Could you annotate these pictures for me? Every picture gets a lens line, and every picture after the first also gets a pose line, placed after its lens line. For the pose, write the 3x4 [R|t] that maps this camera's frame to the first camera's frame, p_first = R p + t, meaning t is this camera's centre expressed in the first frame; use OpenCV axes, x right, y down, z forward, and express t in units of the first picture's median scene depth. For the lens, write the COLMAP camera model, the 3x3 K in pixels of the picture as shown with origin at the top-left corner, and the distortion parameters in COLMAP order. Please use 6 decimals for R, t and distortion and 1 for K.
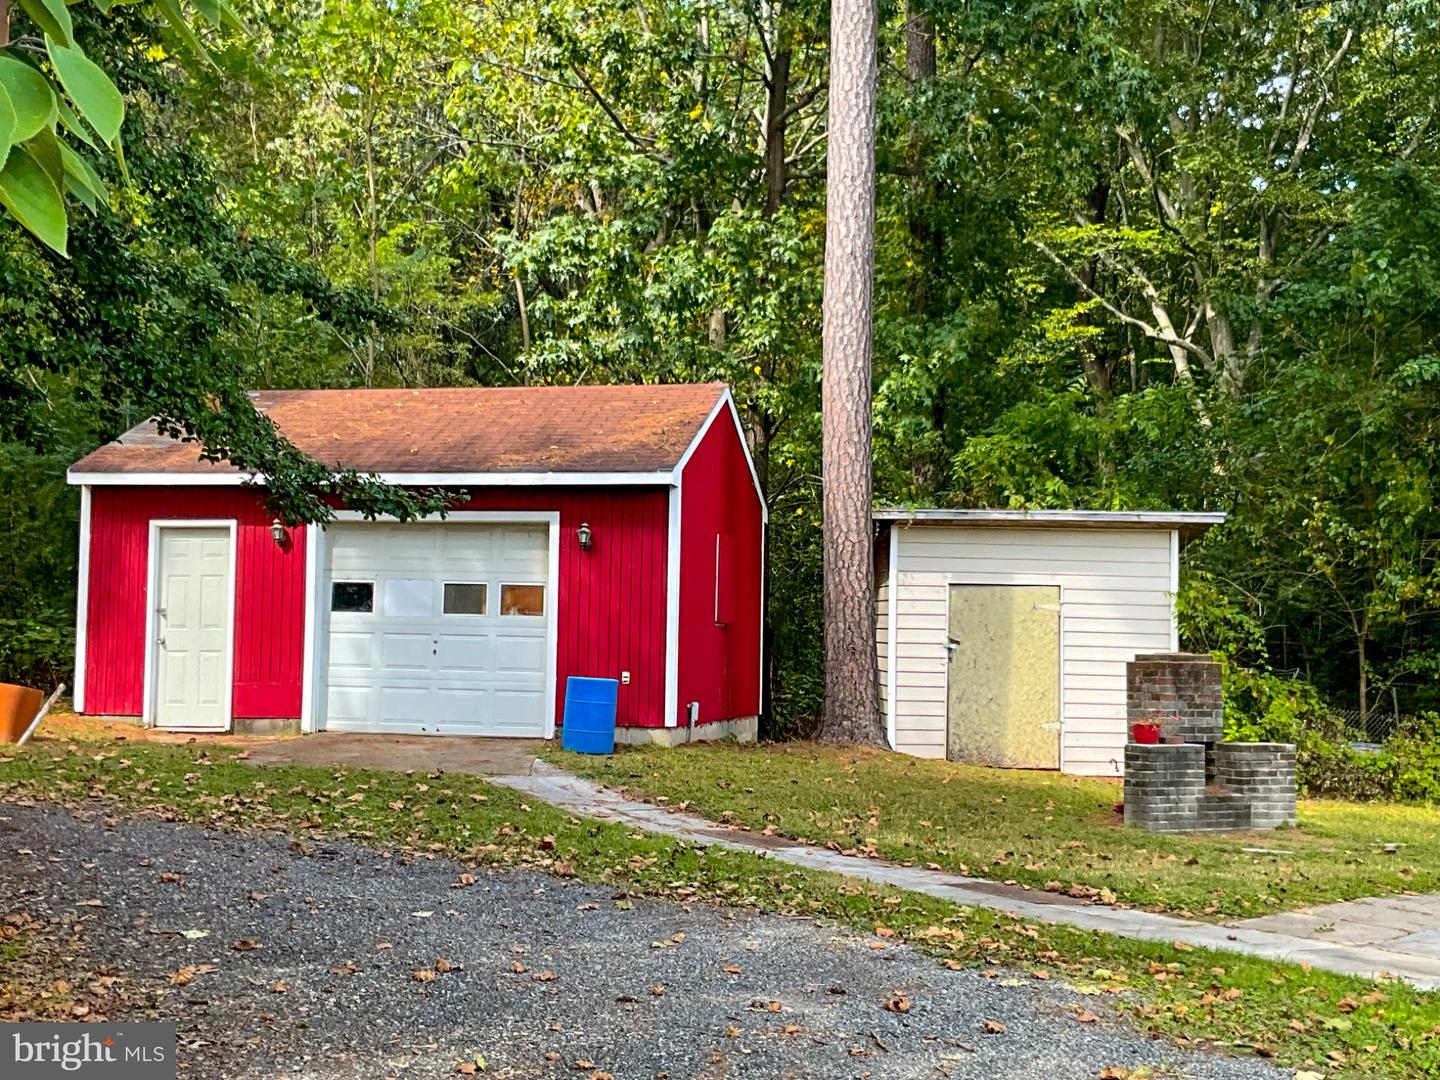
lens RADIAL K [[1997.7, 0, 720.0], [0, 1997.7, 540.0], [0, 0, 1]] dist [0.022298, 0.025296]
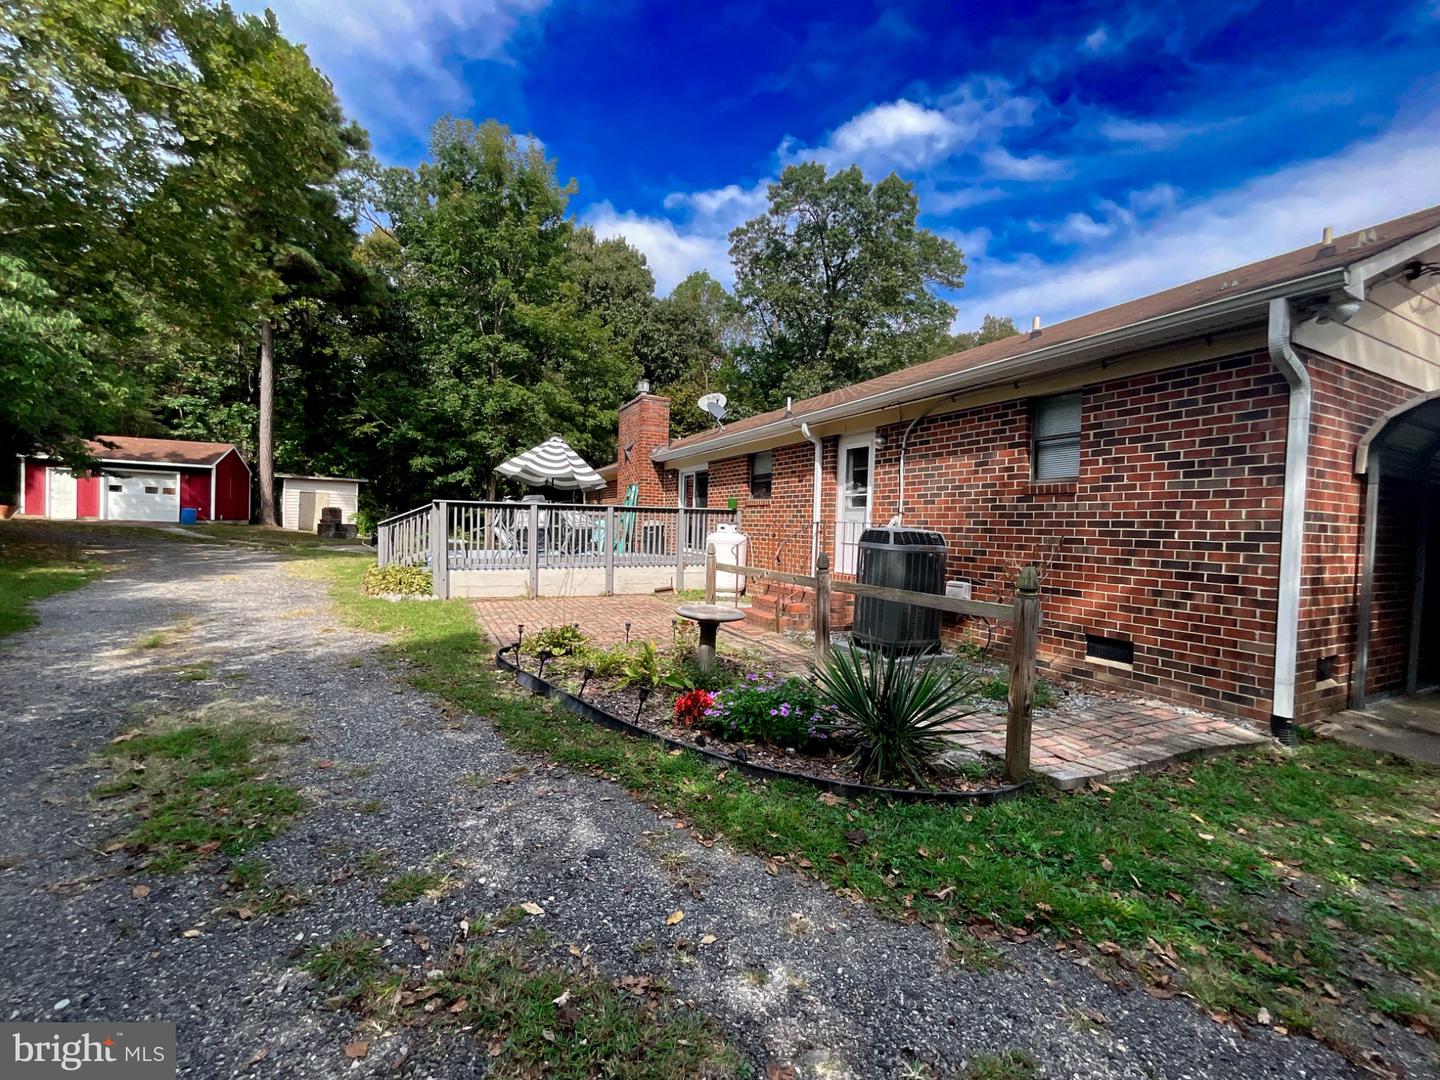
lens RADIAL K [[579.3, 0, 720.0], [0, 579.3, 540.0], [0, 0, 1]] dist [-0.000937, -0.000268]
pose [[0.815870, 0.003431, 0.578225, 0.157853], [-0.061763, 0.994779, 0.081244, -0.042254], [-0.574927, -0.101997, 0.811822, -0.765969]]
